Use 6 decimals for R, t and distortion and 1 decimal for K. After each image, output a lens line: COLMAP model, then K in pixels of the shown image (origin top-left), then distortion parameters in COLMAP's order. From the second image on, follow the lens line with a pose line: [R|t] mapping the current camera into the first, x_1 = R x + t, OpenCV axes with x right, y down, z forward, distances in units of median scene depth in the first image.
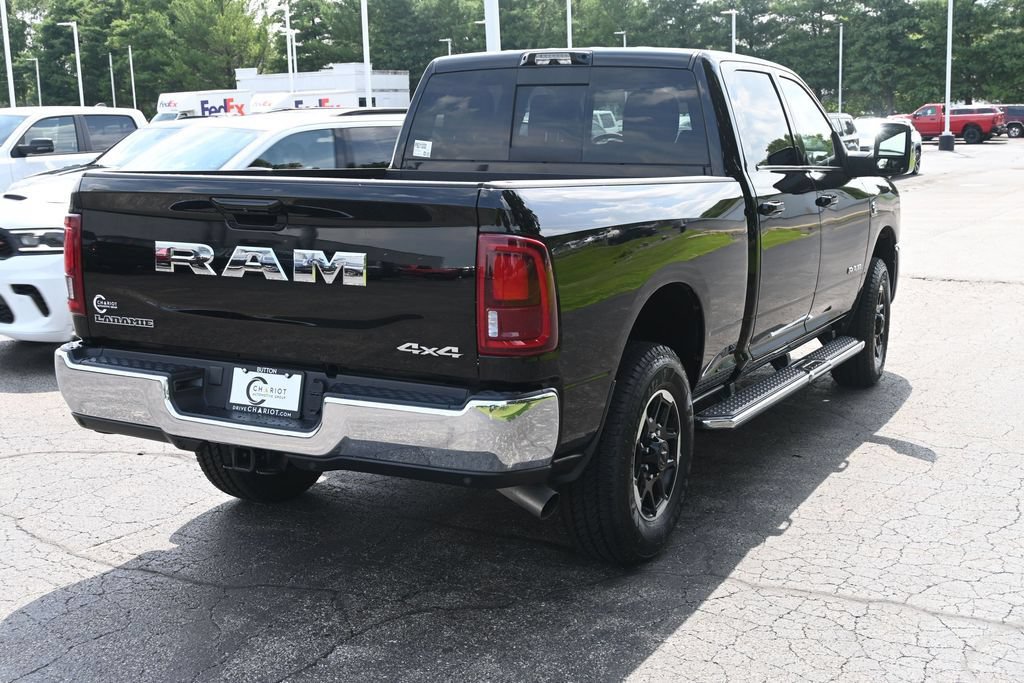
lens RADIAL K [[1268.0, 0, 518.8], [0, 1268.0, 344.2], [0, 0, 1]] dist [-0.007618, 0.000000]
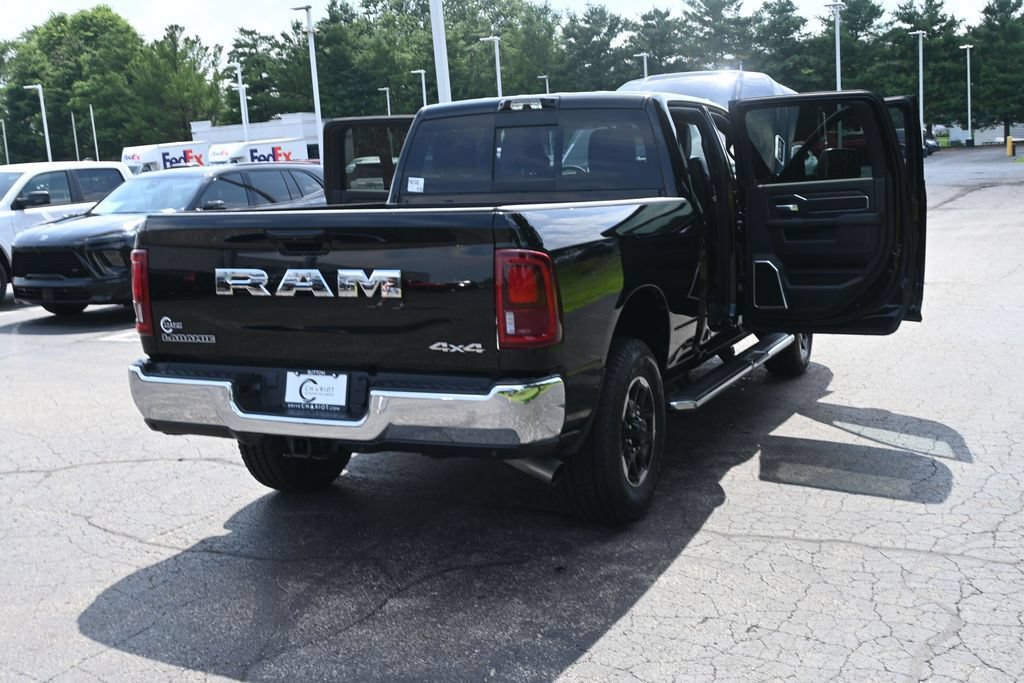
lens RADIAL K [[1158.7, 0, 521.8], [0, 1158.7, 338.0], [0, 0, 1]] dist [-0.009463, 0.000000]
pose [[0.997543, -0.047063, 0.051892, -0.057088], [0.048128, 0.998652, -0.019458, 0.017192], [-0.050906, 0.021907, 0.998463, -0.094105]]
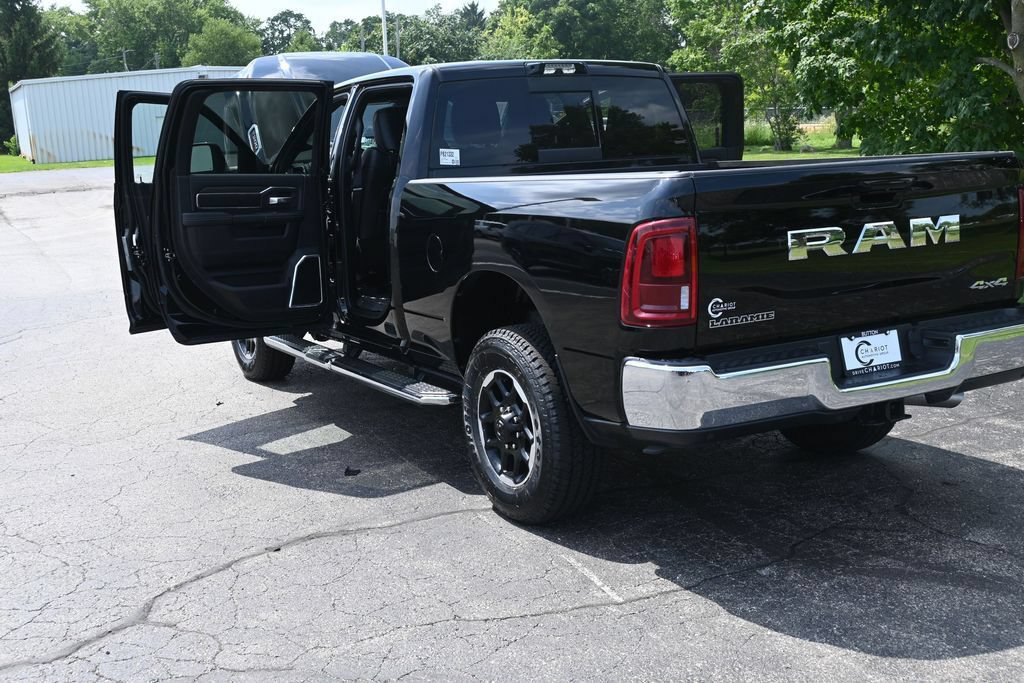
lens RADIAL K [[1165.3, 0, 511.3], [0, 1165.3, 341.5], [0, 0, 1]] dist [-0.009810, 0.000000]
pose [[0.548868, -0.172107, 0.817999, -1.145162], [0.185404, 0.979266, 0.081634, -0.108179], [-0.815088, 0.106854, 0.569397, 0.632272]]
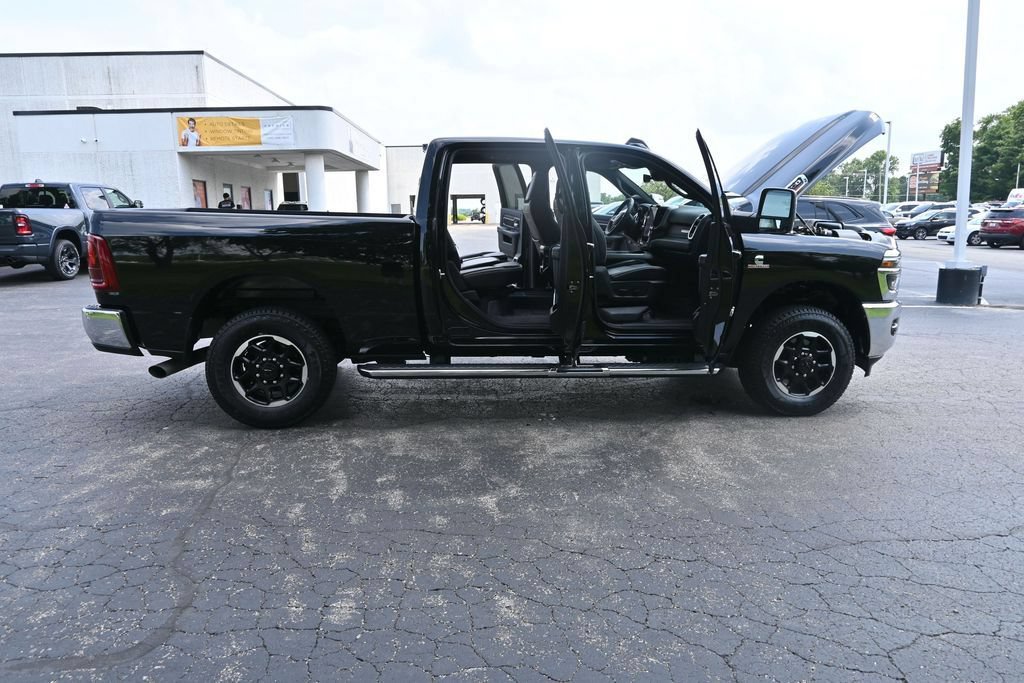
lens RADIAL K [[706.6, 0, 519.7], [0, 706.6, 339.2], [0, 0, 1]] dist [-0.018759, 0.014729]
pose [[0.565458, 0.159541, -0.809199, 1.175442], [-0.150240, 0.984623, 0.089141, -0.103894], [0.810978, 0.071168, 0.580732, 0.760381]]
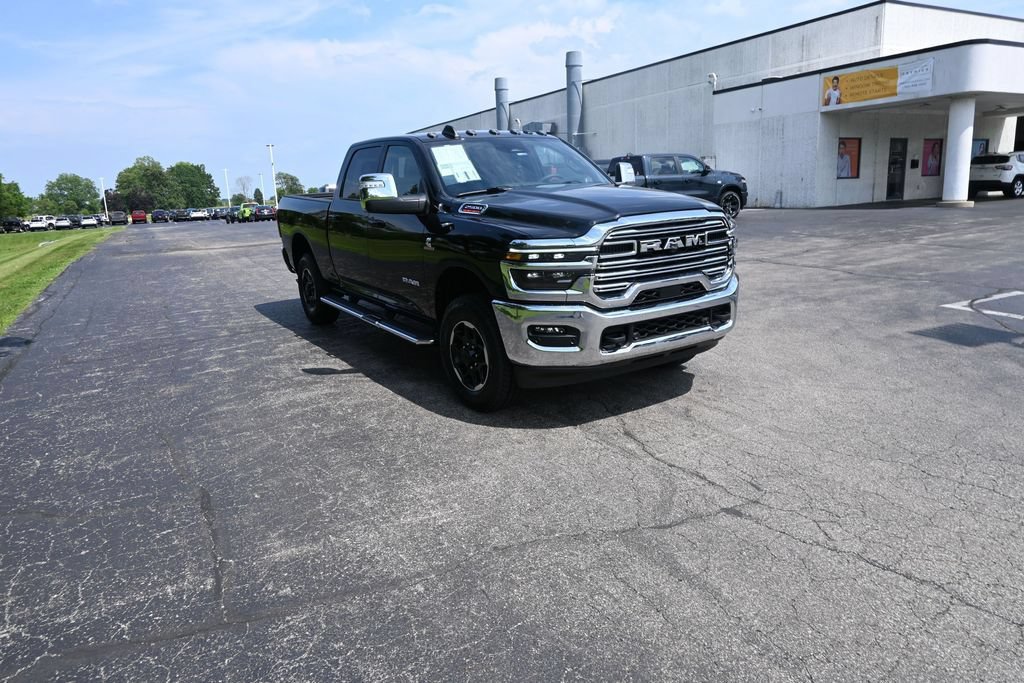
lens RADIAL K [[706.6, 0, 508.2], [0, 706.6, 350.2], [0, 0, 1]] dist [-0.018759, 0.014729]
pose [[-0.499256, 0.233926, -0.834279, 1.403417], [-0.106668, 0.938947, 0.327108, -0.408577], [0.859864, 0.252302, -0.443822, 2.361663]]
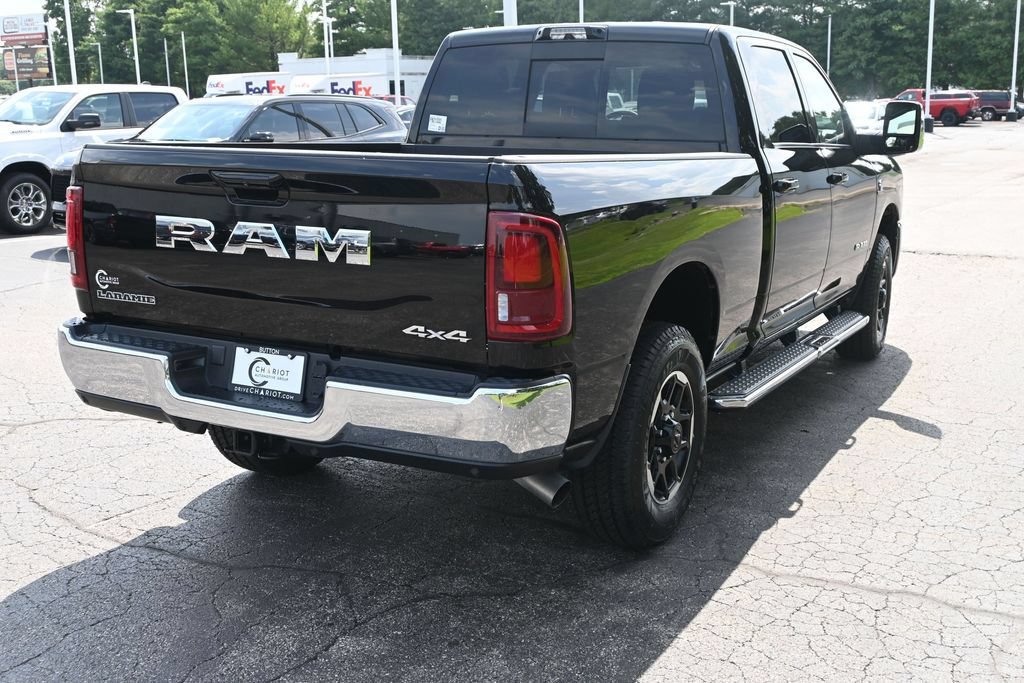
lens RADIAL K [[1158.7, 0, 511.6], [0, 1158.7, 339.9], [0, 0, 1]] dist [-0.009463, 0.000000]
pose [[0.999804, 0.009730, -0.017225, 0.000988], [-0.009237, 0.999551, 0.028509, -0.013693], [0.017495, -0.028344, 0.999445, 0.113547]]
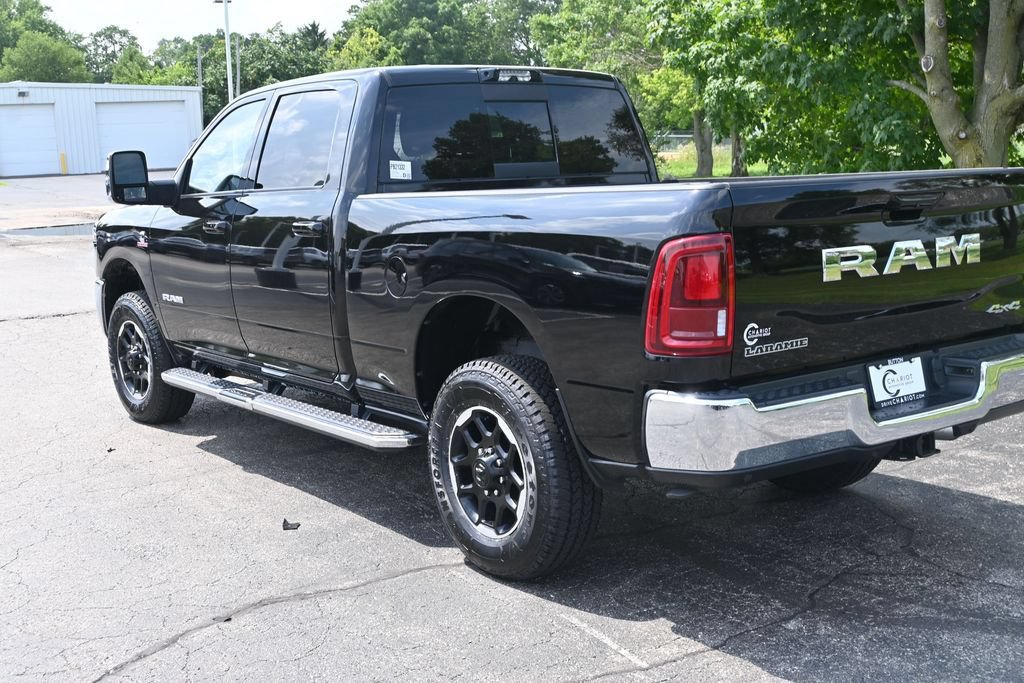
lens RADIAL K [[1214.2, 0, 513.7], [0, 1214.2, 343.6], [0, 0, 1]] dist [-0.011524, 0.000000]
pose [[0.435246, -0.153005, 0.887215, -1.139265], [0.183462, 0.979849, 0.078979, -0.121148], [-0.881421, 0.128395, 0.454546, 0.773612]]
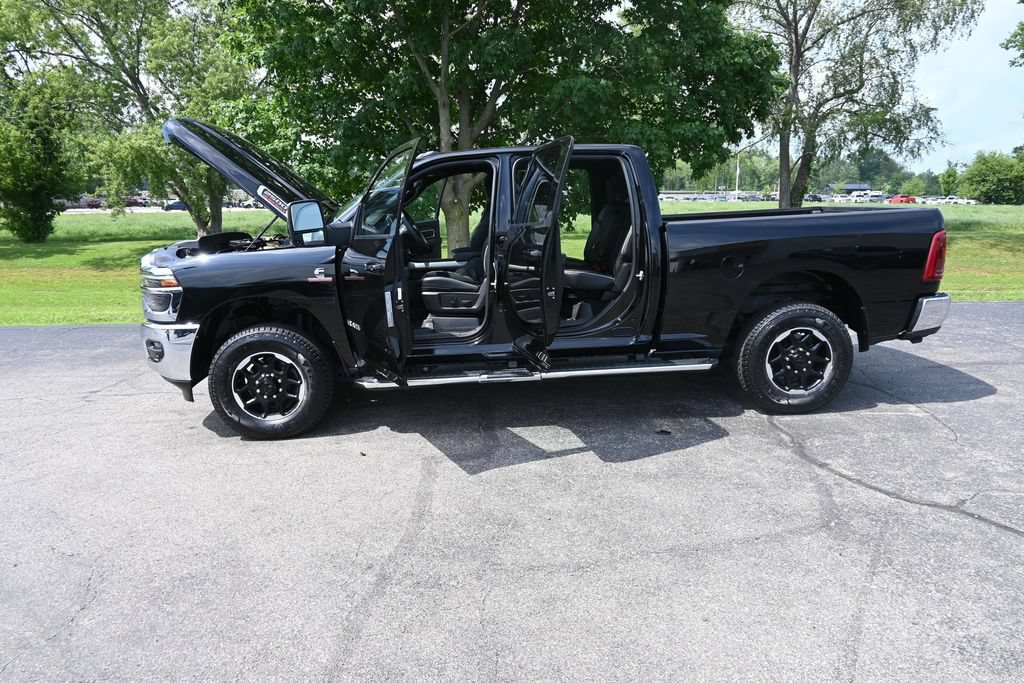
lens RADIAL K [[706.6, 0, 509.8], [0, 706.6, 343.6], [0, 0, 1]] dist [-0.018759, 0.014729]
pose [[-0.504035, -0.160858, 0.848572, -0.995641], [0.177218, 0.942336, 0.283896, -0.374661], [-0.845307, 0.293476, -0.446463, 2.168260]]
